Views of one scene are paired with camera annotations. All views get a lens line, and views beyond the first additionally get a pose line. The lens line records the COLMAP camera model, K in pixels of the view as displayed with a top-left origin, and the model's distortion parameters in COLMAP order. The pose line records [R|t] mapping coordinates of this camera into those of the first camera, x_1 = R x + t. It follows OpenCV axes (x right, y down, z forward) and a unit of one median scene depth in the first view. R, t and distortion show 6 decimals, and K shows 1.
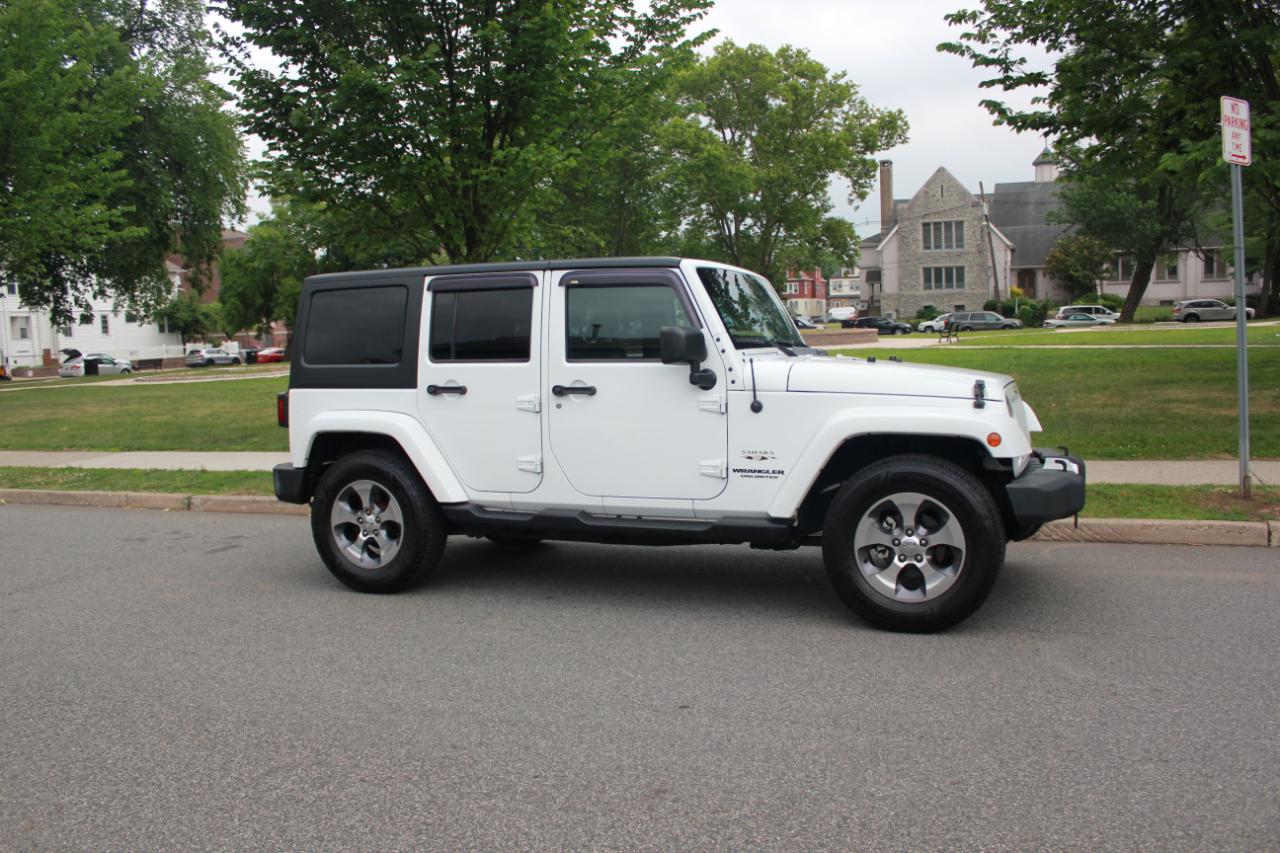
lens RADIAL K [[1070.4, 0, 641.2], [0, 1070.4, 427.7], [0, 0, 1]] dist [-0.163927, 0.146227]
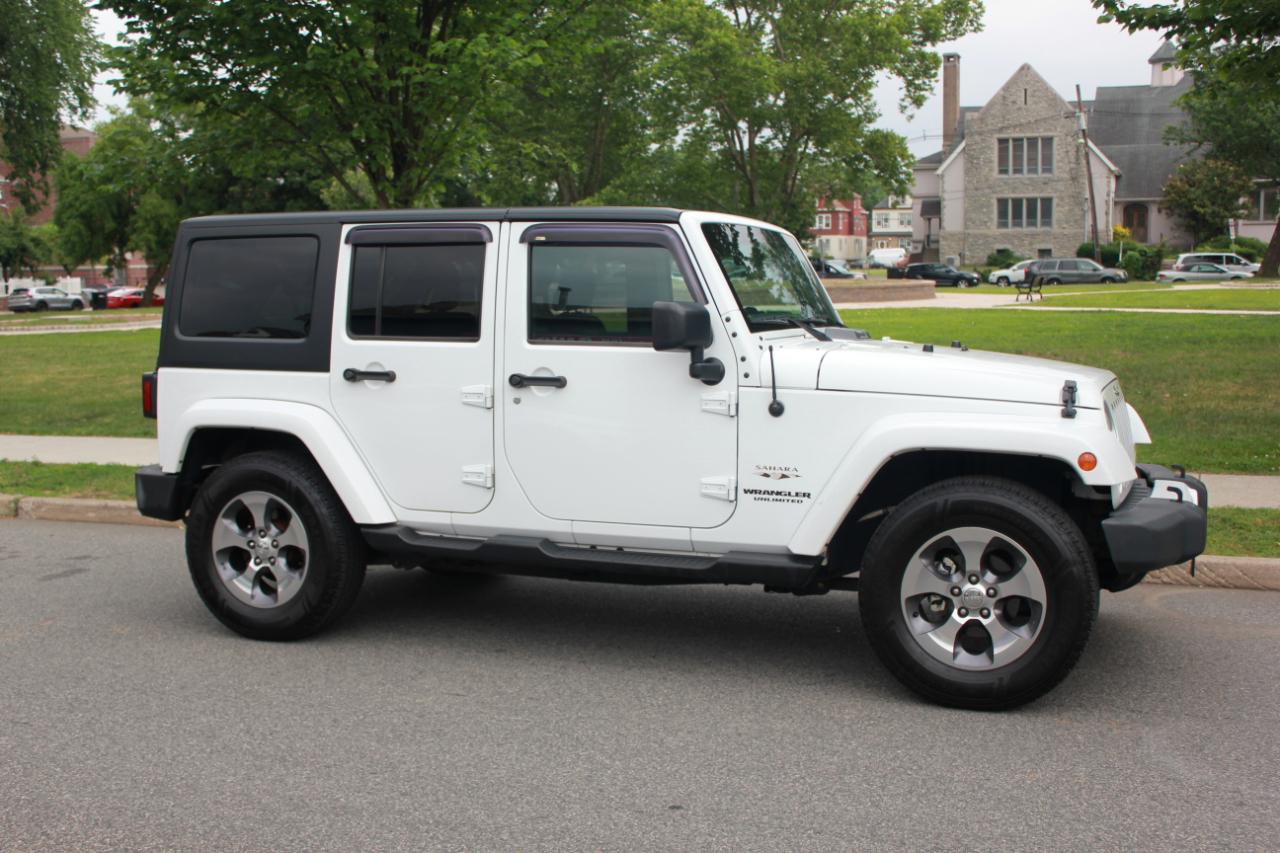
lens RADIAL K [[1416.8, 0, 640.0], [0, 1416.8, 426.5], [0, 0, 1]] dist [-0.114953, 0.154073]
pose [[0.999706, 0.018658, 0.015477, -0.003852], [-0.018927, 0.999669, 0.017399, -0.017461], [-0.015147, -0.017687, 0.999729, -0.008410]]
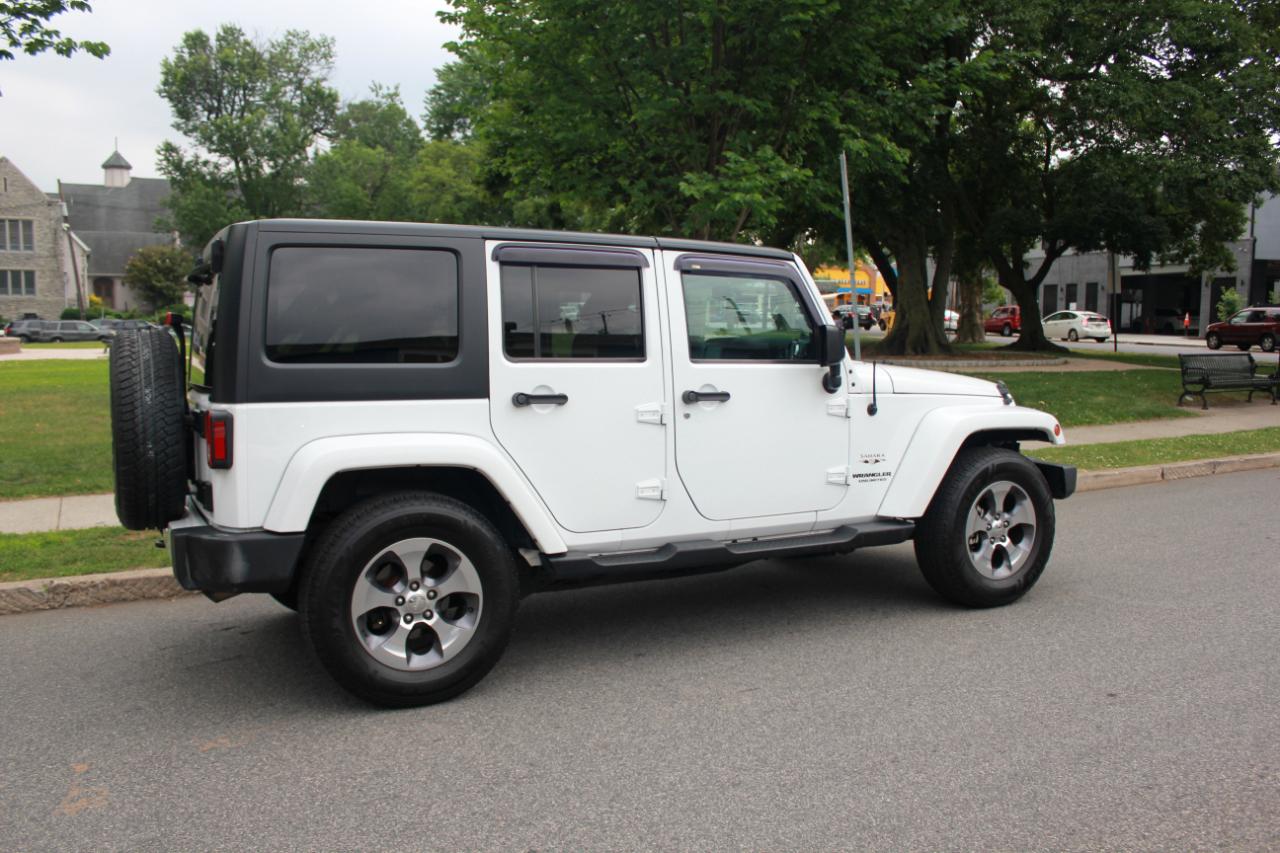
lens RADIAL K [[1070.4, 0, 641.2], [0, 1070.4, 427.7], [0, 0, 1]] dist [-0.163927, 0.146227]
pose [[0.636264, -0.037732, 0.770549, -0.603980], [0.047344, 0.998830, 0.009817, -0.017282], [-0.770018, 0.030235, 0.637306, 0.414484]]
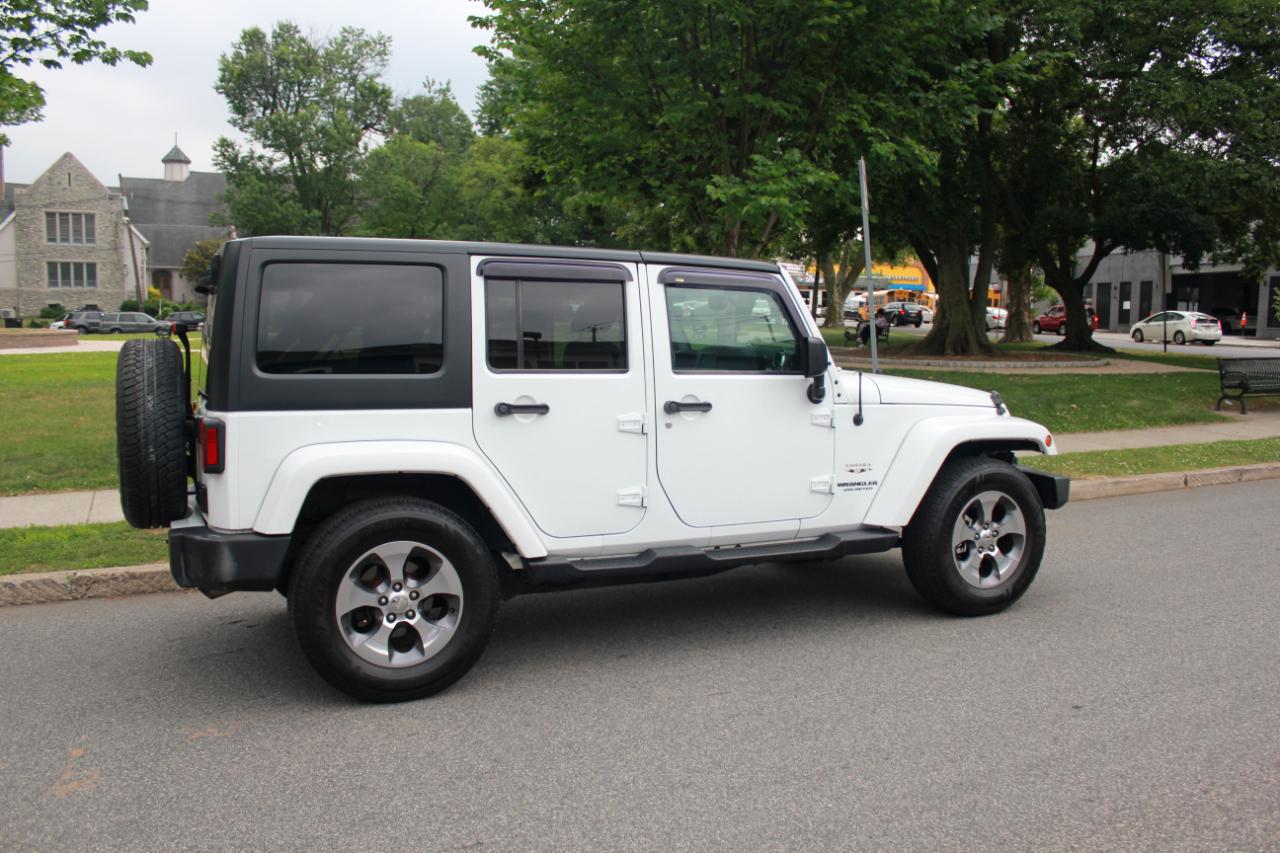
lens RADIAL K [[1071.6, 0, 644.3], [0, 1071.6, 423.6], [0, 0, 1]] dist [-0.164788, 0.145002]
pose [[0.671693, -0.031917, 0.740142, -0.590194], [0.036947, 0.999271, 0.009561, -0.025153], [-0.739908, 0.020924, 0.672383, 0.366250]]
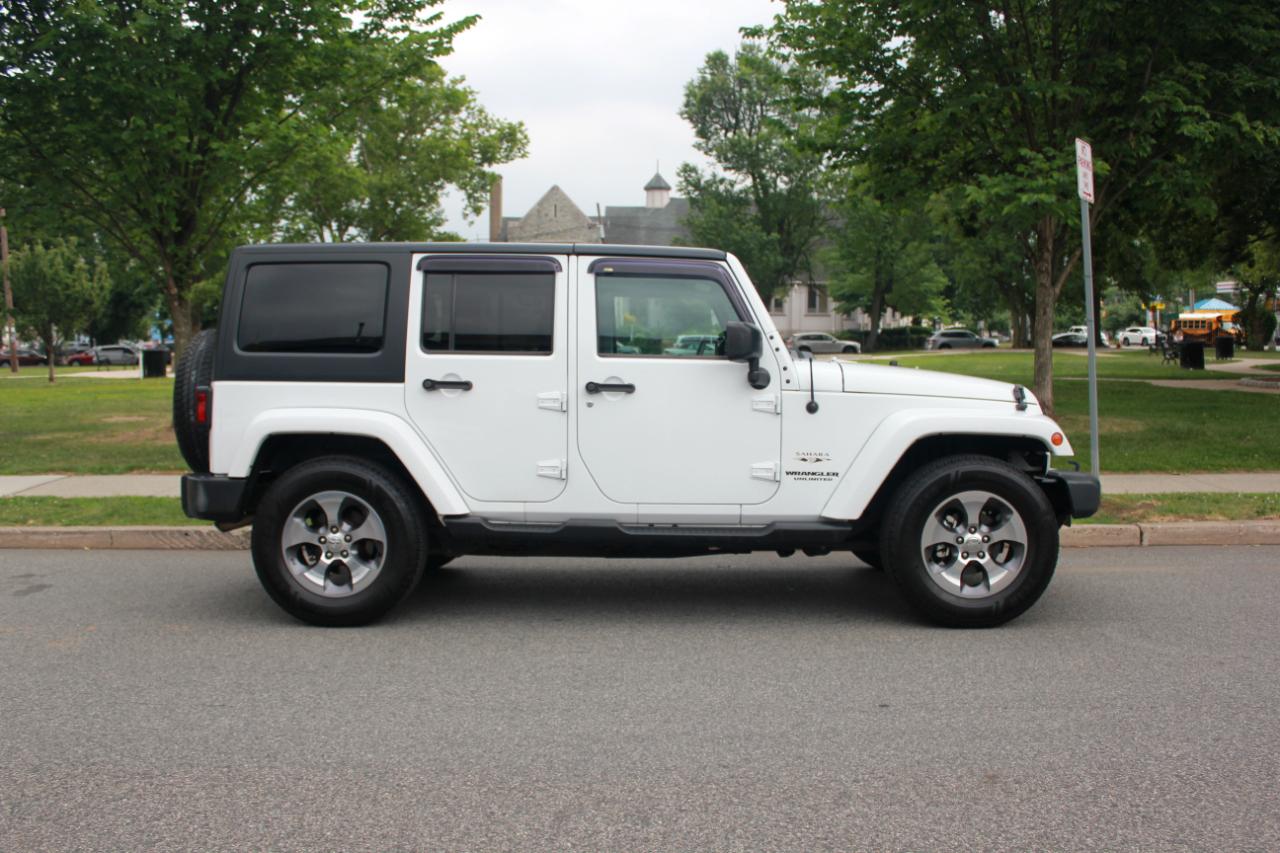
lens RADIAL K [[1161.5, 0, 640.0], [0, 1161.5, 426.5], [0, 0, 1]] dist [-0.150702, 0.149202]
pose [[0.929339, 0.010928, 0.369066, -0.330163], [0.000246, 0.999543, -0.030216, 0.023006], [-0.369228, 0.028172, 0.928912, 0.057574]]
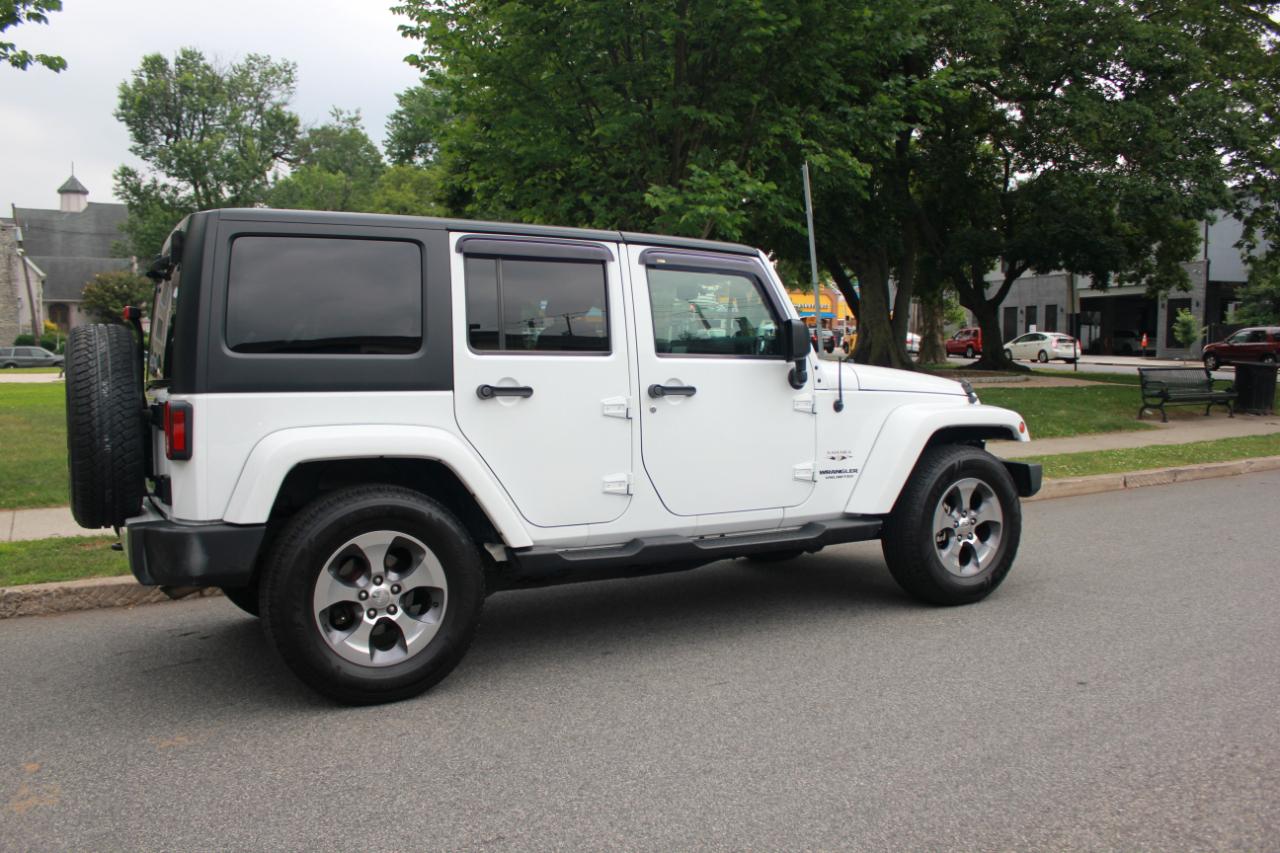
lens RADIAL K [[1072.9, 0, 640.9], [0, 1072.9, 428.3], [0, 0, 1]] dist [-0.162679, 0.143263]
pose [[0.609544, -0.022838, 0.792423, -0.603114], [0.054229, 0.998445, -0.012939, 0.003027], [-0.790895, 0.050859, 0.609834, 0.418615]]
